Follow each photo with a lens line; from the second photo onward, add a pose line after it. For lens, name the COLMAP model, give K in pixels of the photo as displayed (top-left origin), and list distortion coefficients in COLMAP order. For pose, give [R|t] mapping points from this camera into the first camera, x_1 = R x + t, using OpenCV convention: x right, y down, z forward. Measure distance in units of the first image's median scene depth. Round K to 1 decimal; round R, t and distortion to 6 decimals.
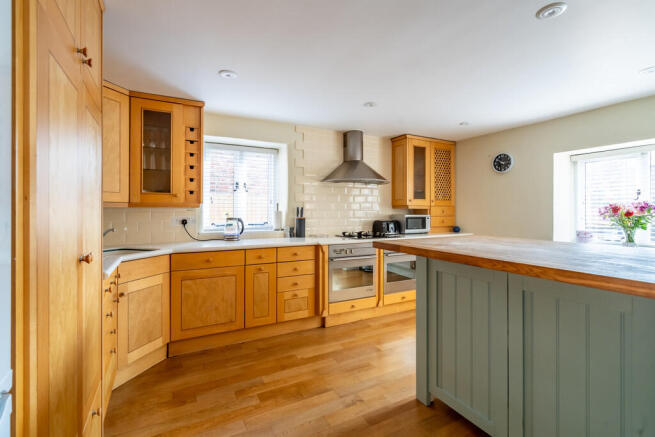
lens RADIAL K [[302.2, 0, 328.2], [0, 302.2, 215.1], [0, 0, 1]] dist [-0.004515, 0.002194]
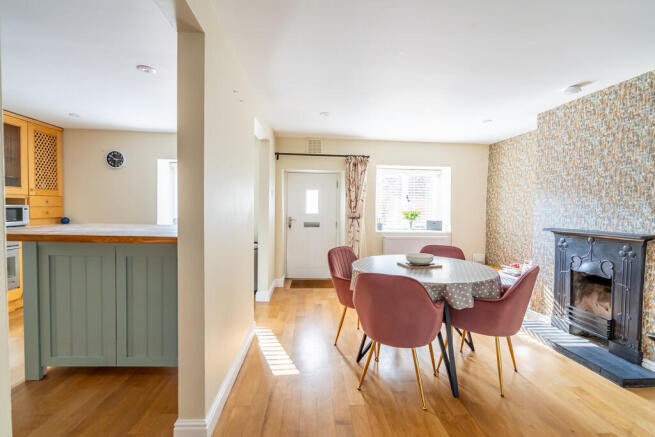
lens RADIAL K [[302.2, 0, 333.8], [0, 302.2, 217.7], [0, 0, 1]] dist [-0.004515, 0.002194]
pose [[0.418712, -0.020358, 0.907891, -0.102413], [-0.011540, 0.999549, 0.027736, 0.001523], [-0.908046, -0.022090, 0.418288, -0.205935]]
